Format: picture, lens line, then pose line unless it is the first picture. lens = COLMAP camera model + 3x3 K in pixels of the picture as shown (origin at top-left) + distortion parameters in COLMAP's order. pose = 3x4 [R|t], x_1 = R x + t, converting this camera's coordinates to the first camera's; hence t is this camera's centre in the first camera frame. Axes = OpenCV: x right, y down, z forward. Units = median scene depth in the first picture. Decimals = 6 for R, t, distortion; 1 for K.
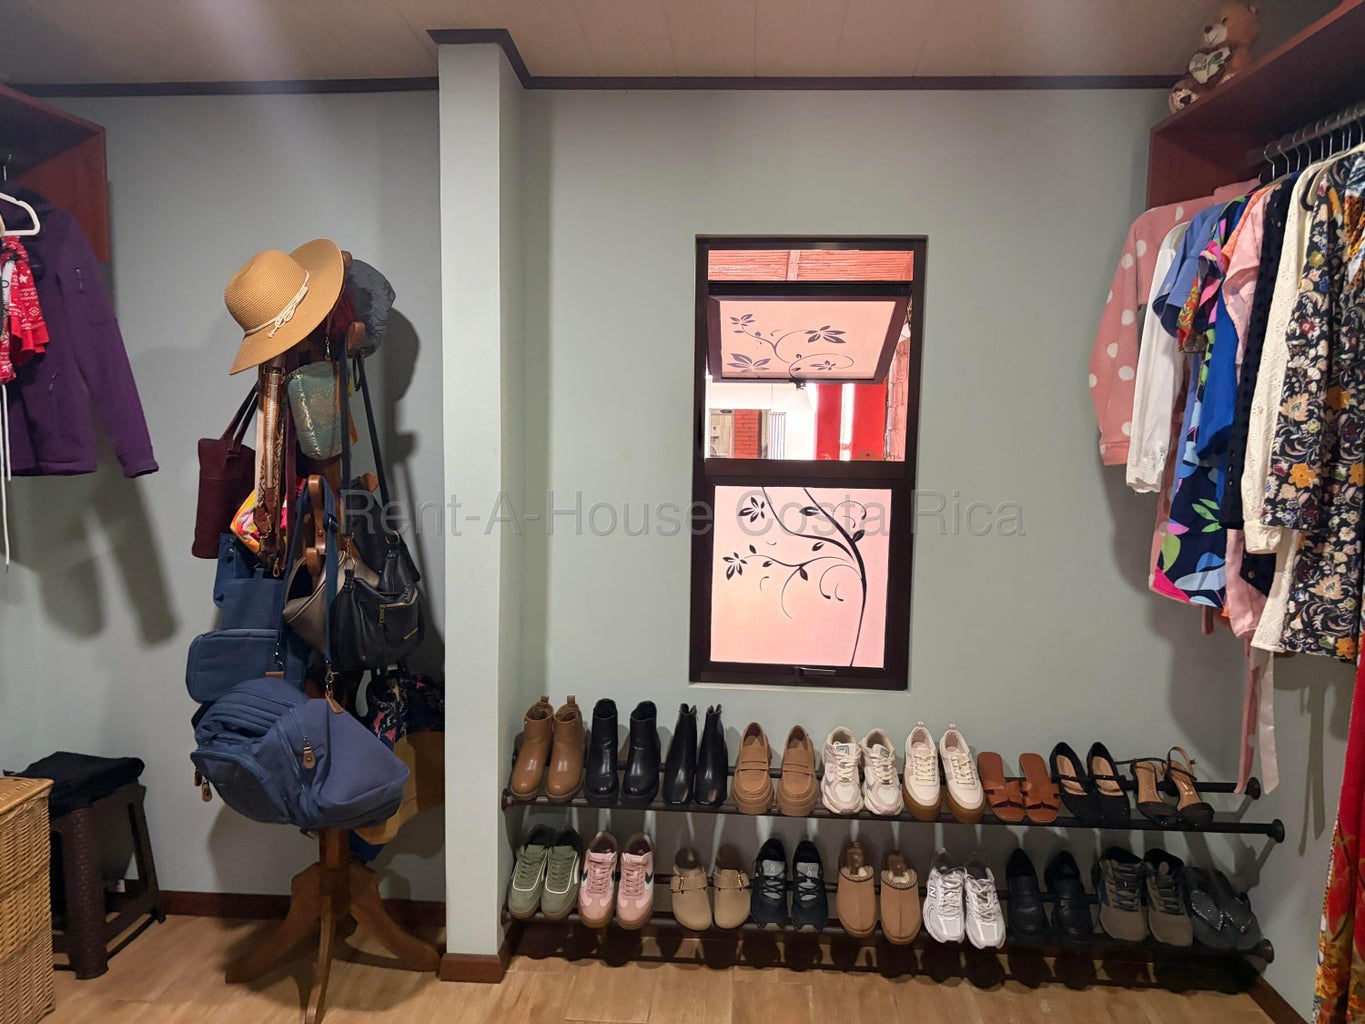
lens RADIAL K [[1028.6, 0, 682.5], [0, 1028.6, 512.0], [0, 0, 1]] dist [0.041062, -0.007199]
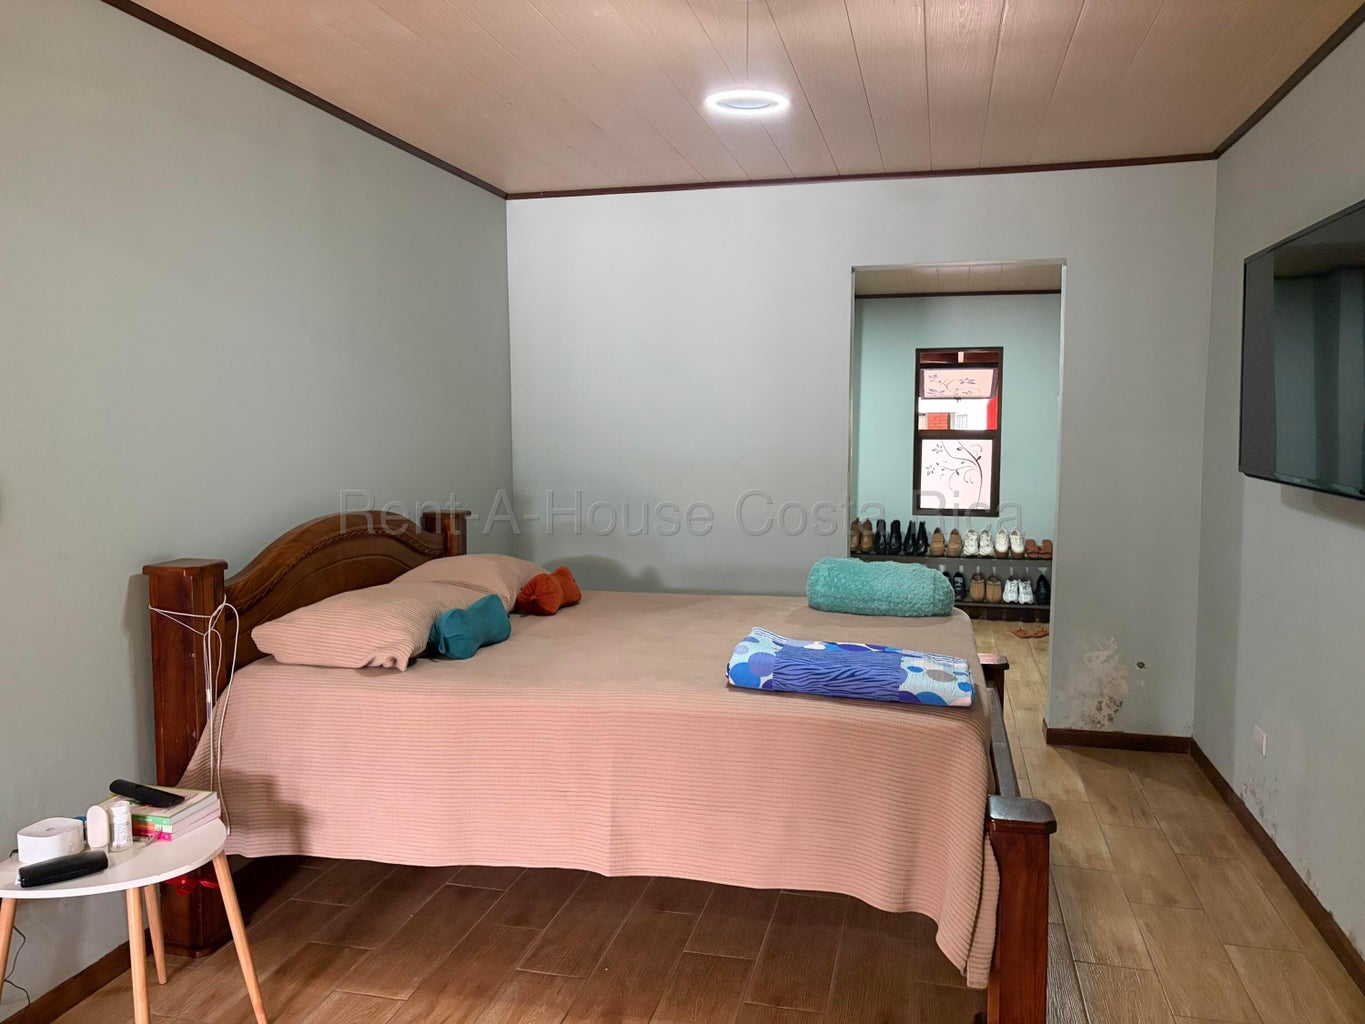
lens RADIAL K [[1083.3, 0, 679.6], [0, 1083.3, 489.8], [0, 0, 1]] dist [0.065499, -0.001535]
pose [[0.984847, -0.001202, -0.173418, -0.100757], [-0.006696, 0.998967, -0.044951, 0.237343], [0.173293, 0.045431, 0.983822, -1.884946]]
